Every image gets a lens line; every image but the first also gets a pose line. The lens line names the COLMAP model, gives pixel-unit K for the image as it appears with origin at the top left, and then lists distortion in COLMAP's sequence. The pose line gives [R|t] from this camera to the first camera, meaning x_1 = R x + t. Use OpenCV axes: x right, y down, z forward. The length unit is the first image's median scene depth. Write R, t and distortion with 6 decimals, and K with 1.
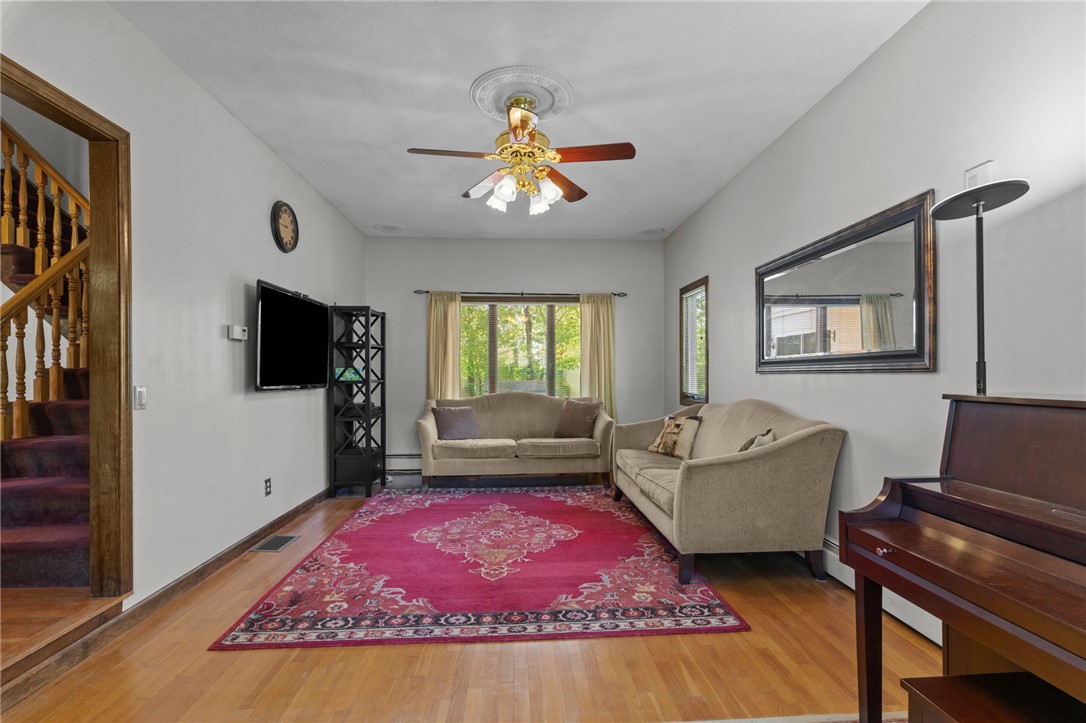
lens RADIAL K [[524.9, 0, 554.5], [0, 524.9, 368.5], [0, 0, 1]] dist [0.006159, 0.000287]
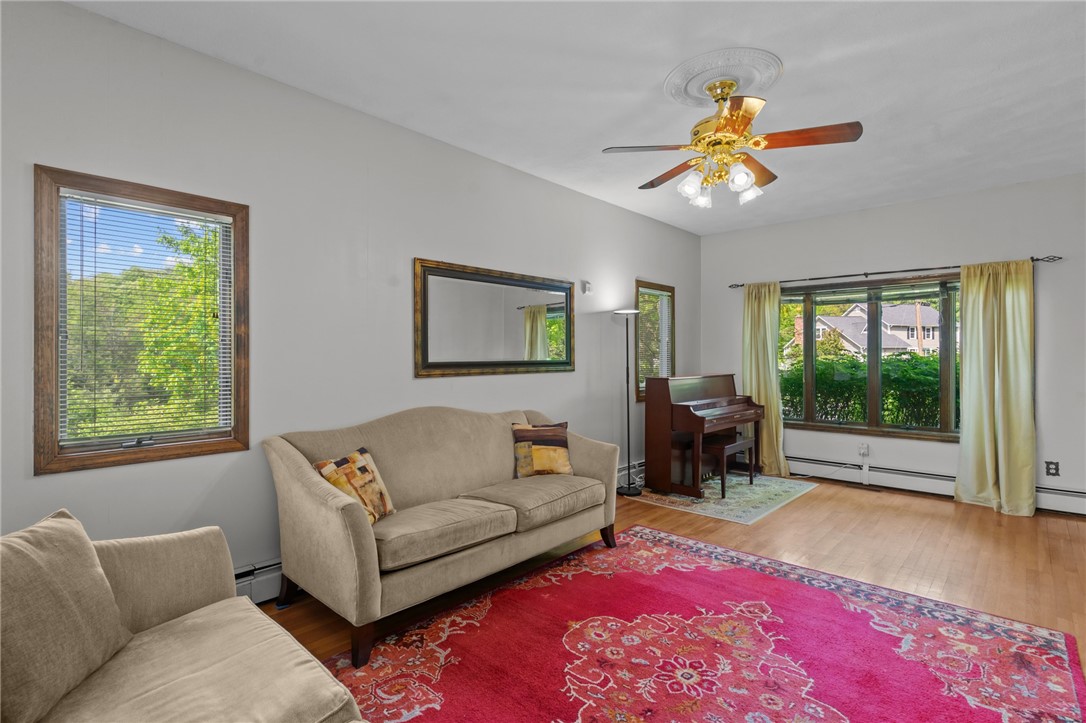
lens RADIAL K [[524.9, 0, 545.2], [0, 524.9, 358.6], [0, 0, 1]] dist [0.006159, 0.000287]
pose [[-0.686216, 0.002216, 0.727395, -0.473795], [-0.003463, 0.999974, -0.006314, -0.020381], [-0.727390, -0.006852, -0.686190, 1.714990]]
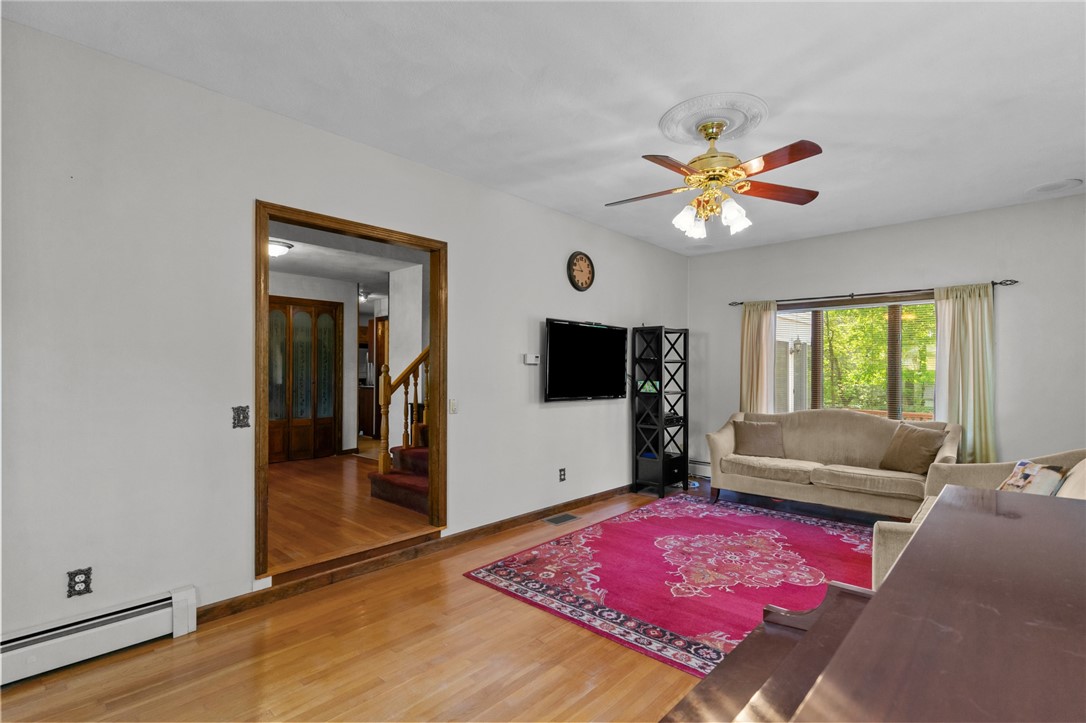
lens RADIAL K [[524.9, 0, 542.5], [0, 524.9, 366.0], [0, 0, 1]] dist [0.006159, 0.000287]
pose [[0.687569, -0.000318, -0.726119, 0.410605], [-0.000940, 0.999999, -0.001328, -0.047787], [0.726118, 0.001596, 0.687568, 0.078775]]
